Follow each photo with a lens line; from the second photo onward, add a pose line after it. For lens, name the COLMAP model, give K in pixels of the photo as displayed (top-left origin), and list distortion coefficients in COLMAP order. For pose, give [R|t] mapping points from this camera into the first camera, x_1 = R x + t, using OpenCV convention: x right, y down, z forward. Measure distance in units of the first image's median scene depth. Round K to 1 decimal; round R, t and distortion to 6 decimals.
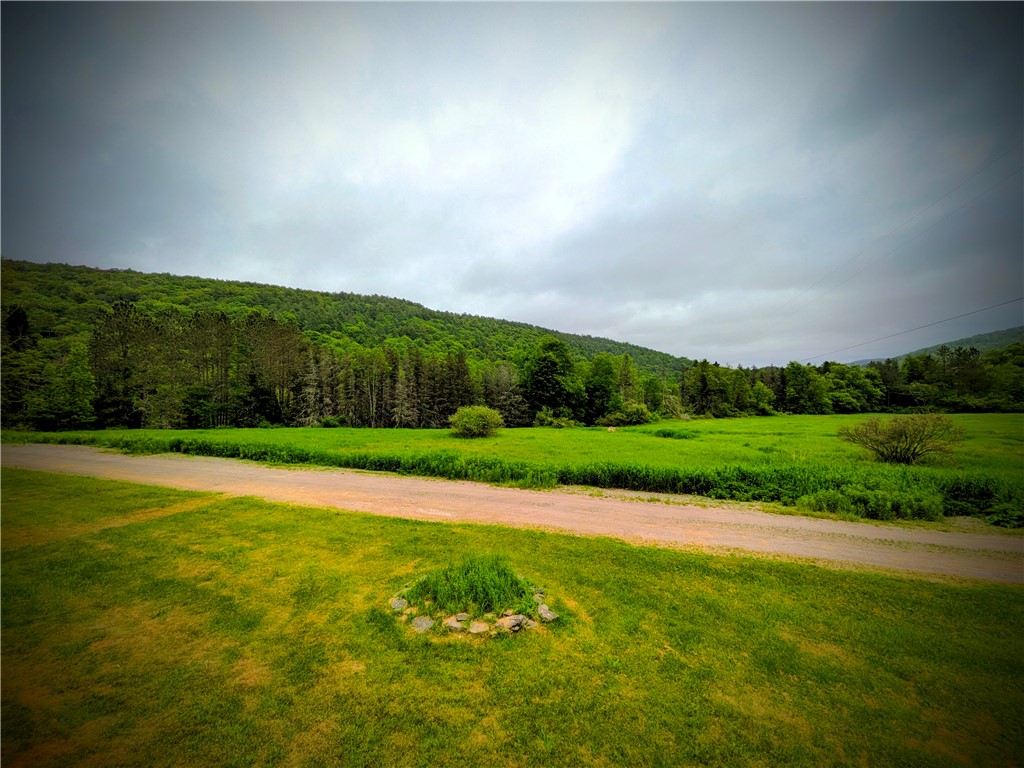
lens RADIAL K [[406.2, 0, 512.0], [0, 406.2, 384.0], [0, 0, 1]] dist [0.000873, 0.000268]
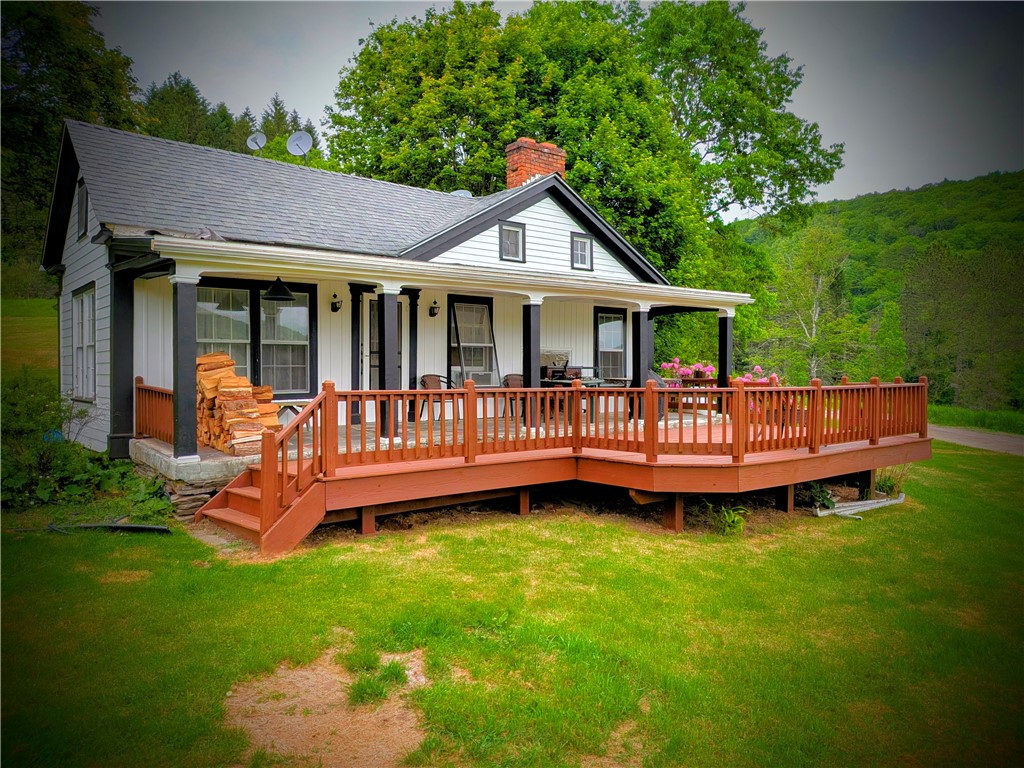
lens RADIAL K [[770.7, 0, 512.0], [0, 770.7, 384.0], [0, 0, 1]] dist [-0.007922, -0.005056]
pose [[0.297804, 0.030497, -0.954140, 0.178720], [0.005082, 0.999425, 0.033531, 0.007325], [0.954614, -0.014834, 0.297477, -0.179796]]
